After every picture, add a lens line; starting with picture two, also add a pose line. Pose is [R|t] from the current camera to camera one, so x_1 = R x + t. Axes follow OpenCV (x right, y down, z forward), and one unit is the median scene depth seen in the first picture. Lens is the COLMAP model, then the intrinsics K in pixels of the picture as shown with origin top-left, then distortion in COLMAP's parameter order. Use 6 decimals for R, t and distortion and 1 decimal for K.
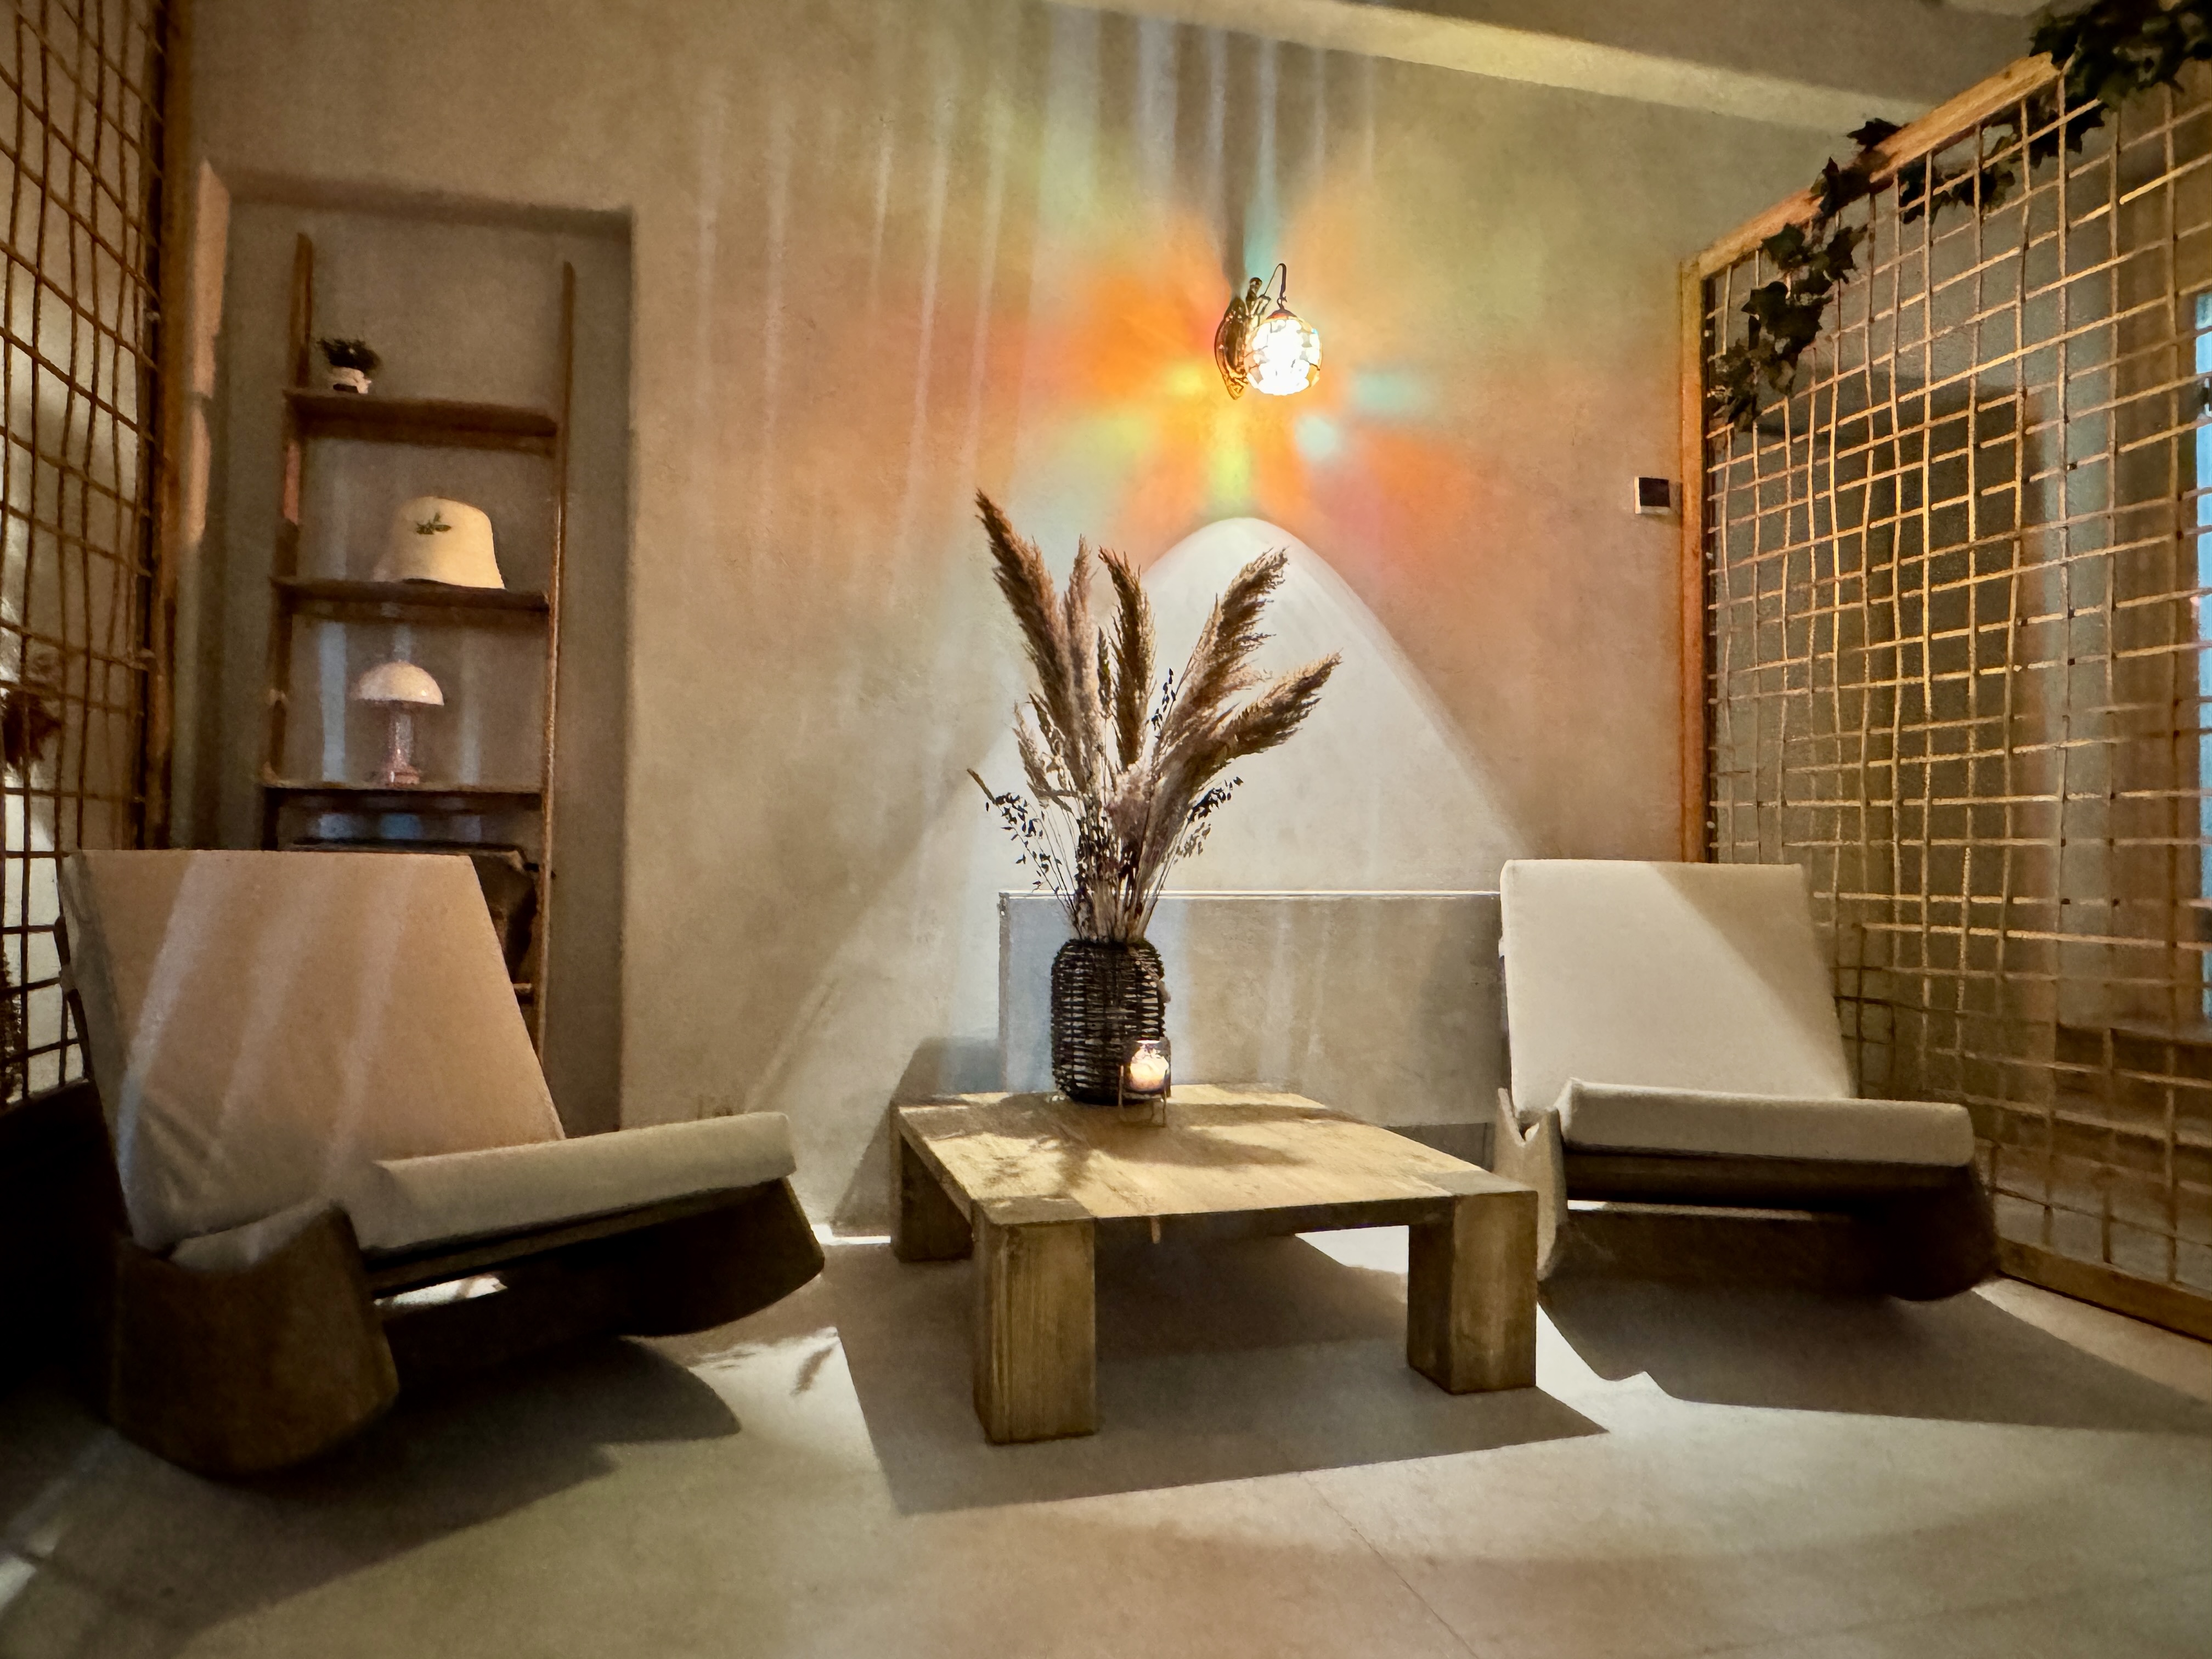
lens RADIAL K [[1492.3, 0, 1106.0], [0, 1492.3, 829.5], [0, 0, 1]] dist [0.051593, 0.000549]
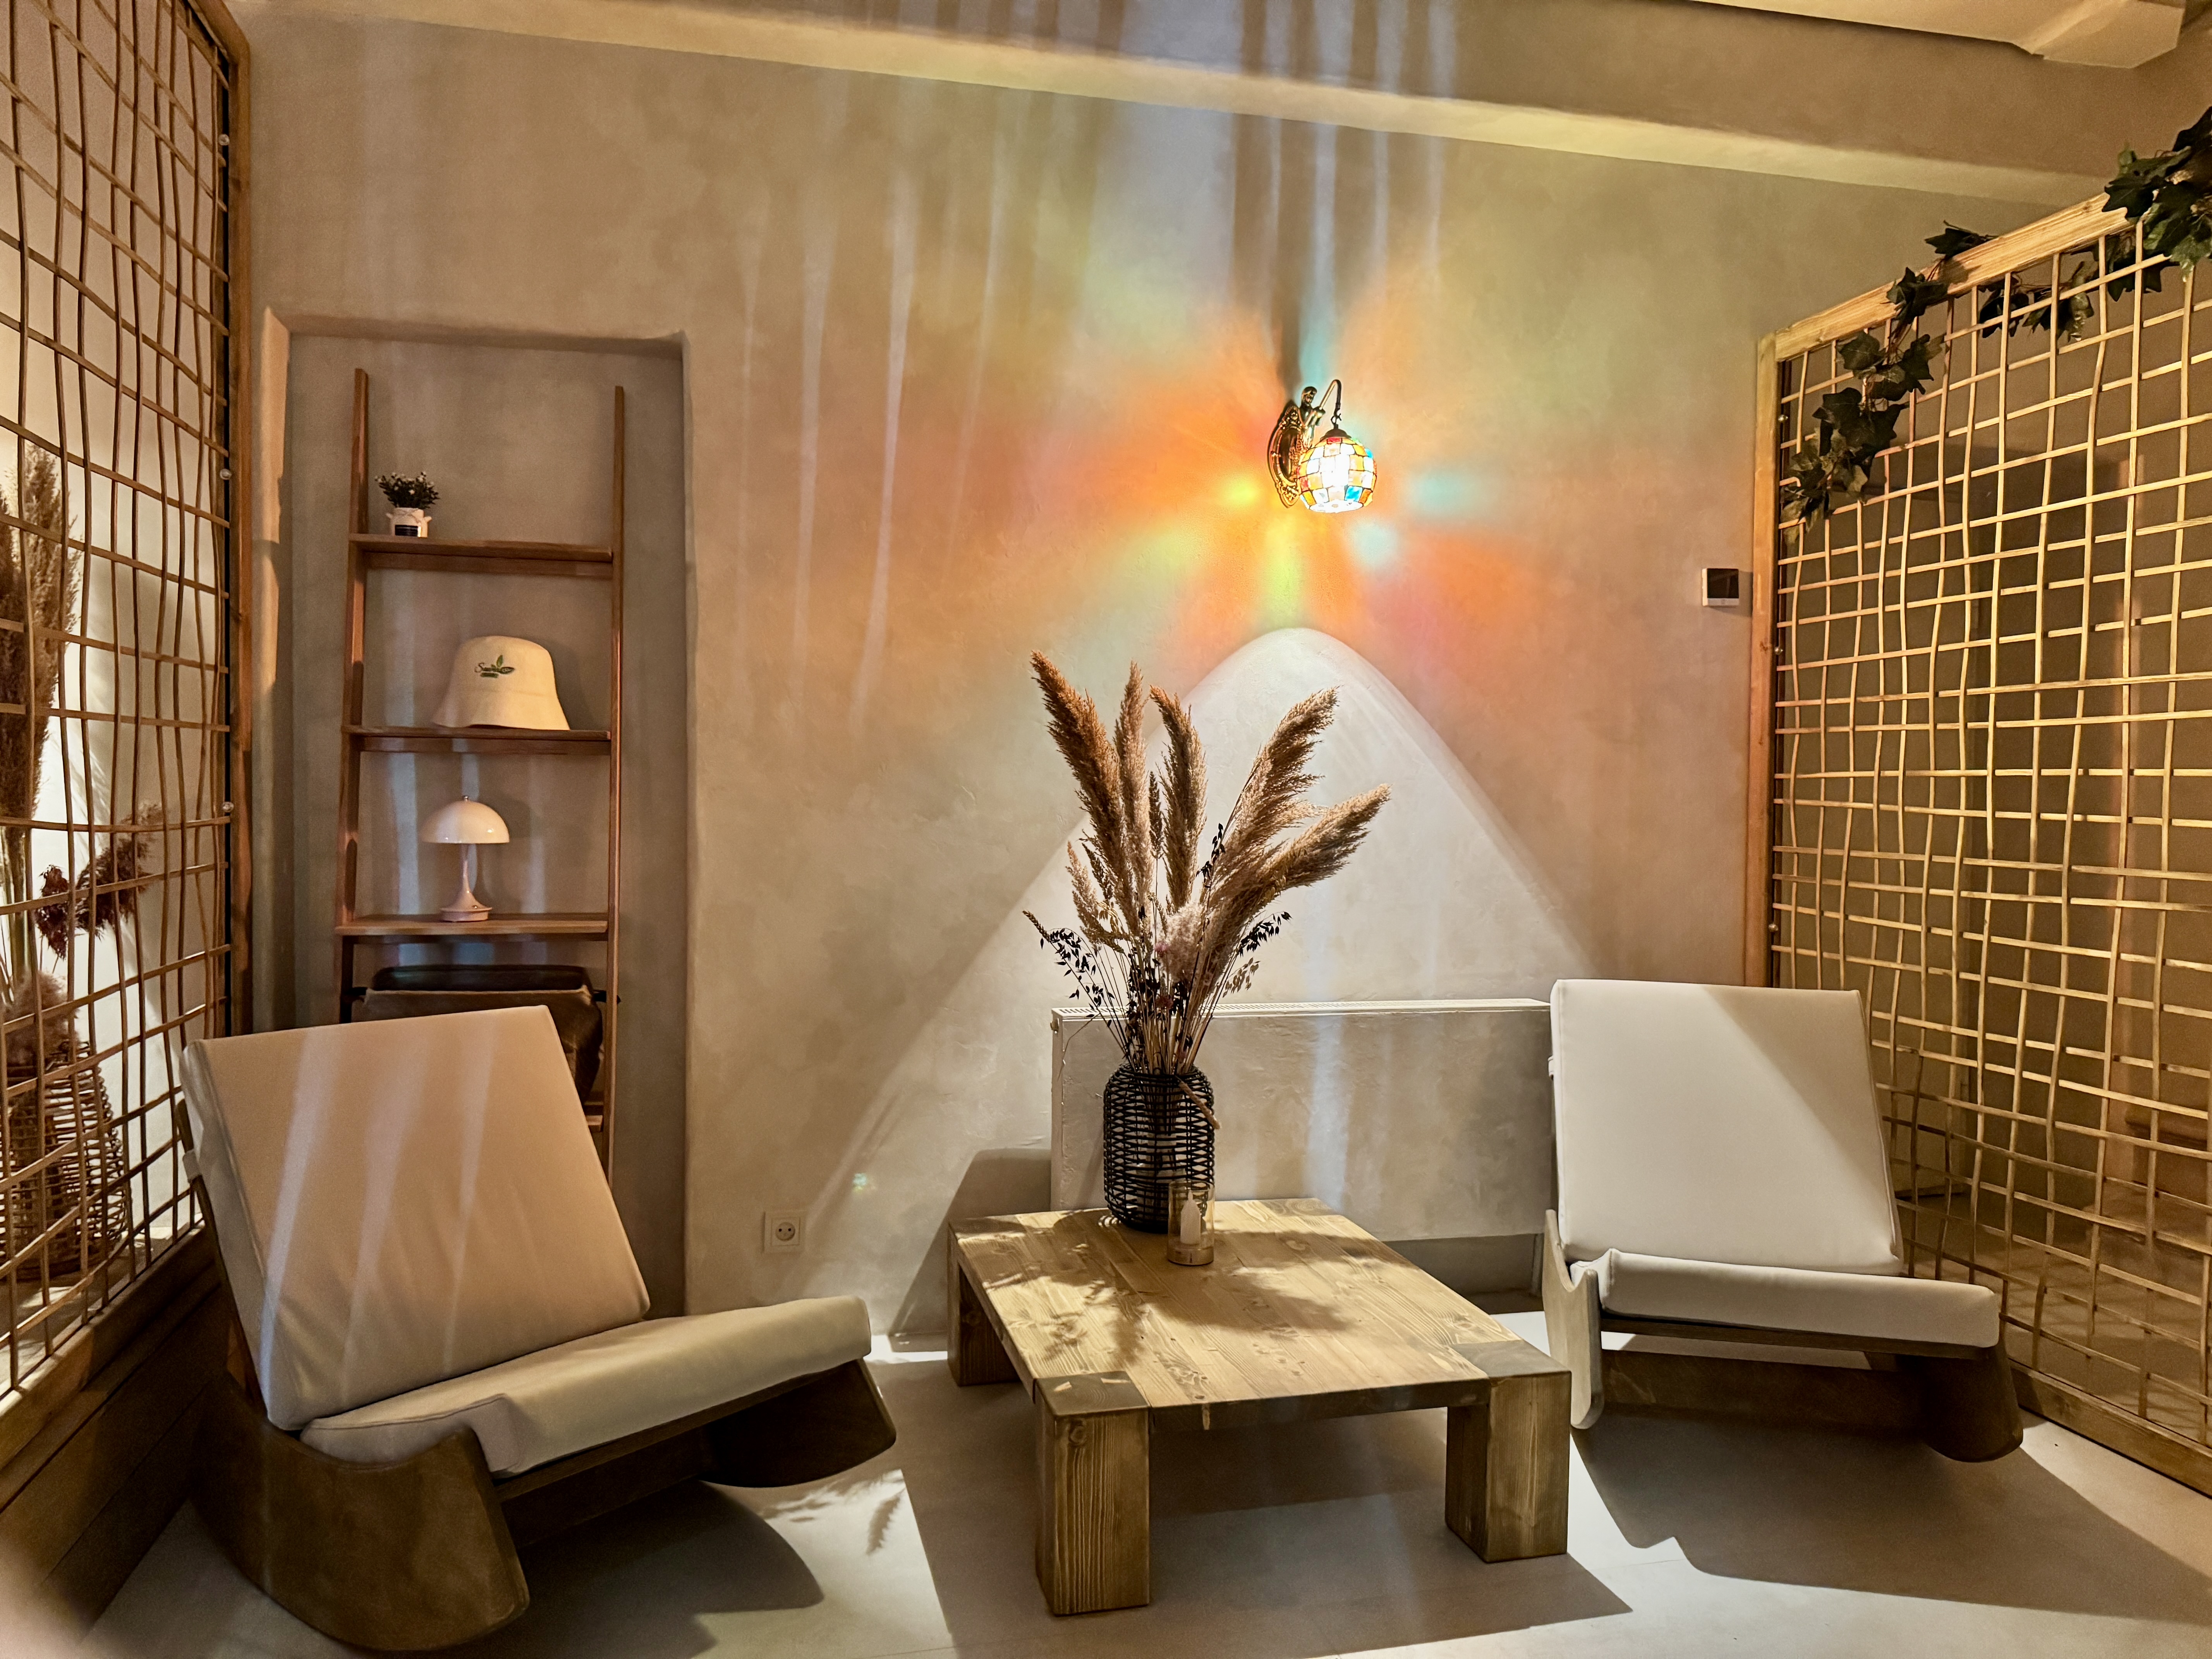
lens RADIAL K [[1644.3, 0, 1106.0], [0, 1644.3, 829.5], [0, 0, 1]] dist [0.130119, -0.094103]
pose [[0.999631, 0.001323, -0.027121, -0.004562], [0.000337, 0.998131, 0.061115, -0.158450], [0.027151, -0.061102, 0.997762, -0.117828]]
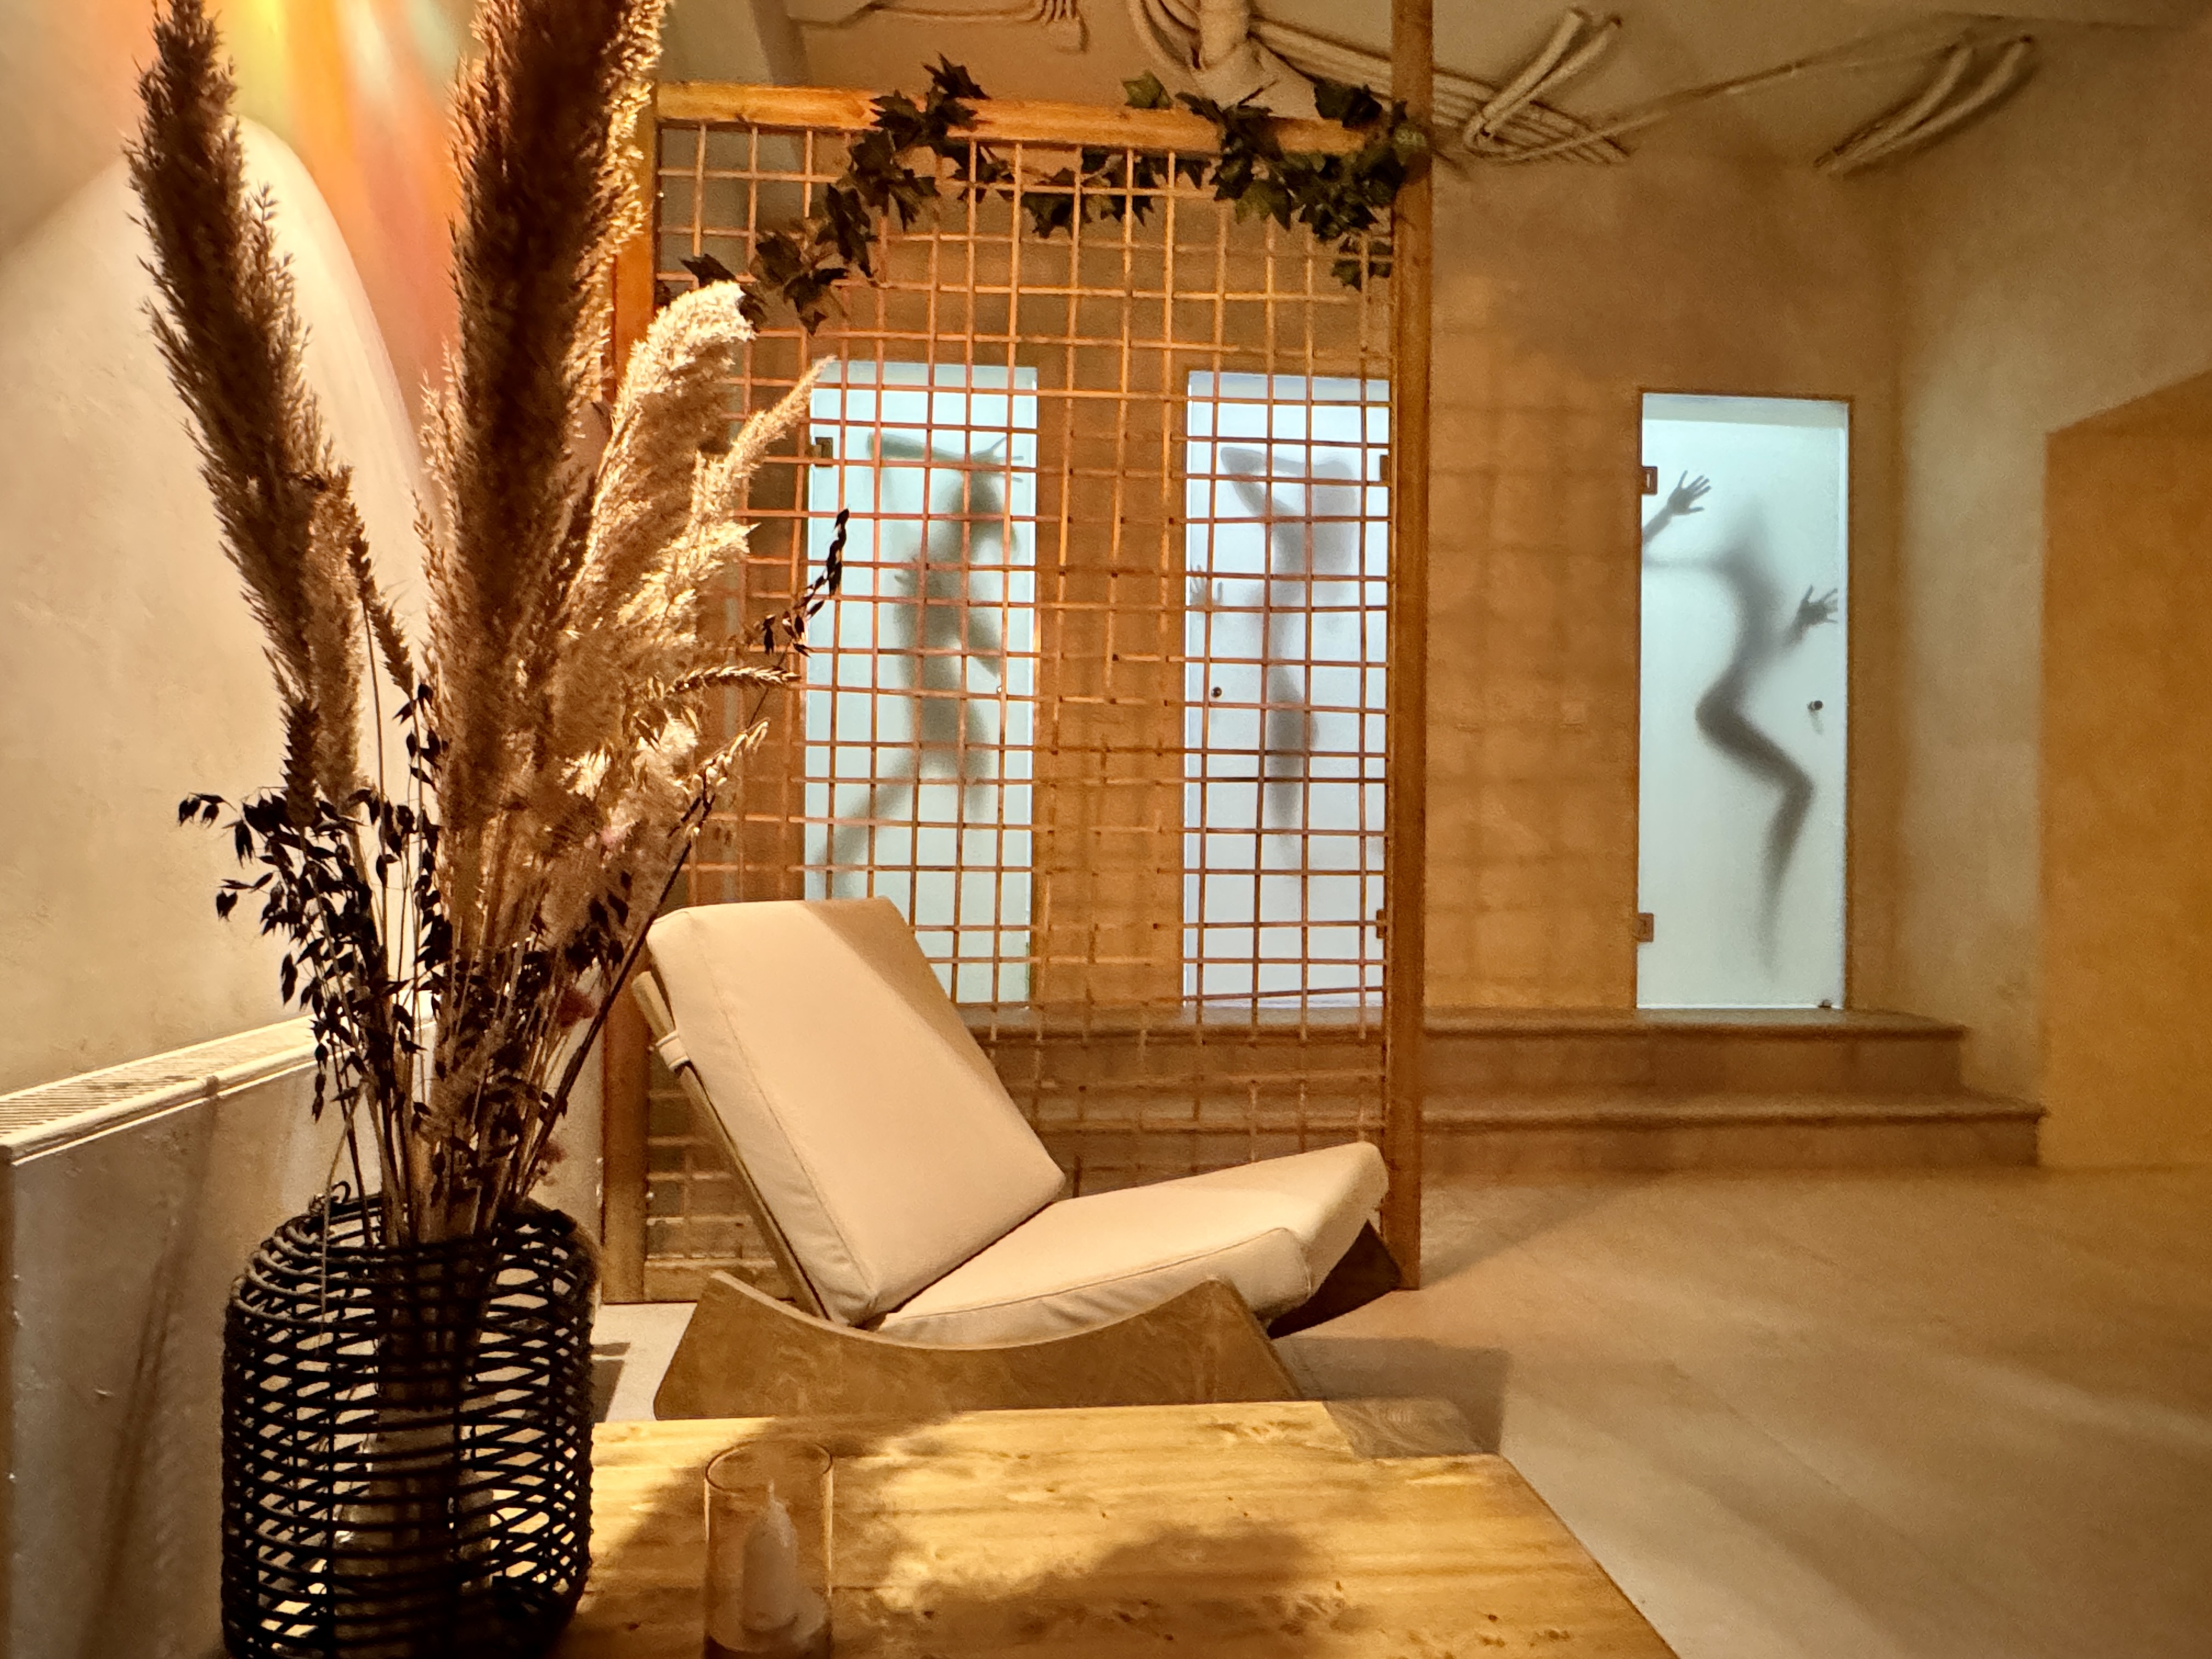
lens RADIAL K [[1338.2, 0, 1106.0], [0, 1338.2, 829.5], [0, 0, 1]] dist [-0.003782, -0.003098]
pose [[0.182009, -0.012510, 0.983217, -0.285628], [-0.035951, 0.999166, 0.019368, -0.032131], [-0.982639, -0.038873, 0.181408, 0.796285]]
